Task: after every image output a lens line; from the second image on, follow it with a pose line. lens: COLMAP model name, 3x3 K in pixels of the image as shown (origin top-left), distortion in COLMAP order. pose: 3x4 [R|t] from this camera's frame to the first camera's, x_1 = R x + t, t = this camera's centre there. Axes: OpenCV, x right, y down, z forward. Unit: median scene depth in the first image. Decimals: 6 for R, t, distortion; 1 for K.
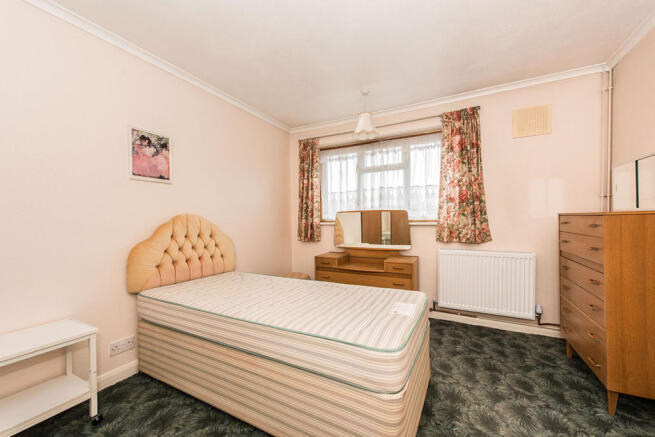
lens RADIAL K [[258.8, 0, 328.1], [0, 258.8, 222.9], [0, 0, 1]] dist [0.001392, -0.003067]
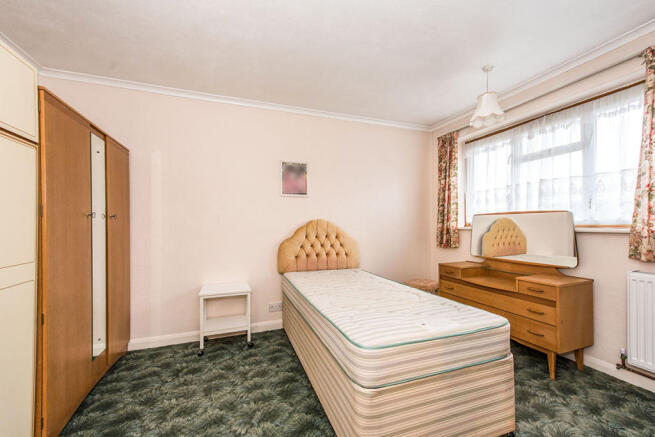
lens RADIAL K [[274.2, 0, 327.7], [0, 274.2, 223.7], [0, 0, 1]] dist [0.001295, -0.000202]
pose [[0.733374, 0.002203, -0.679822, 0.323608], [-0.007620, 0.999959, -0.004980, -0.004719], [0.679783, 0.008833, 0.733360, 0.017713]]
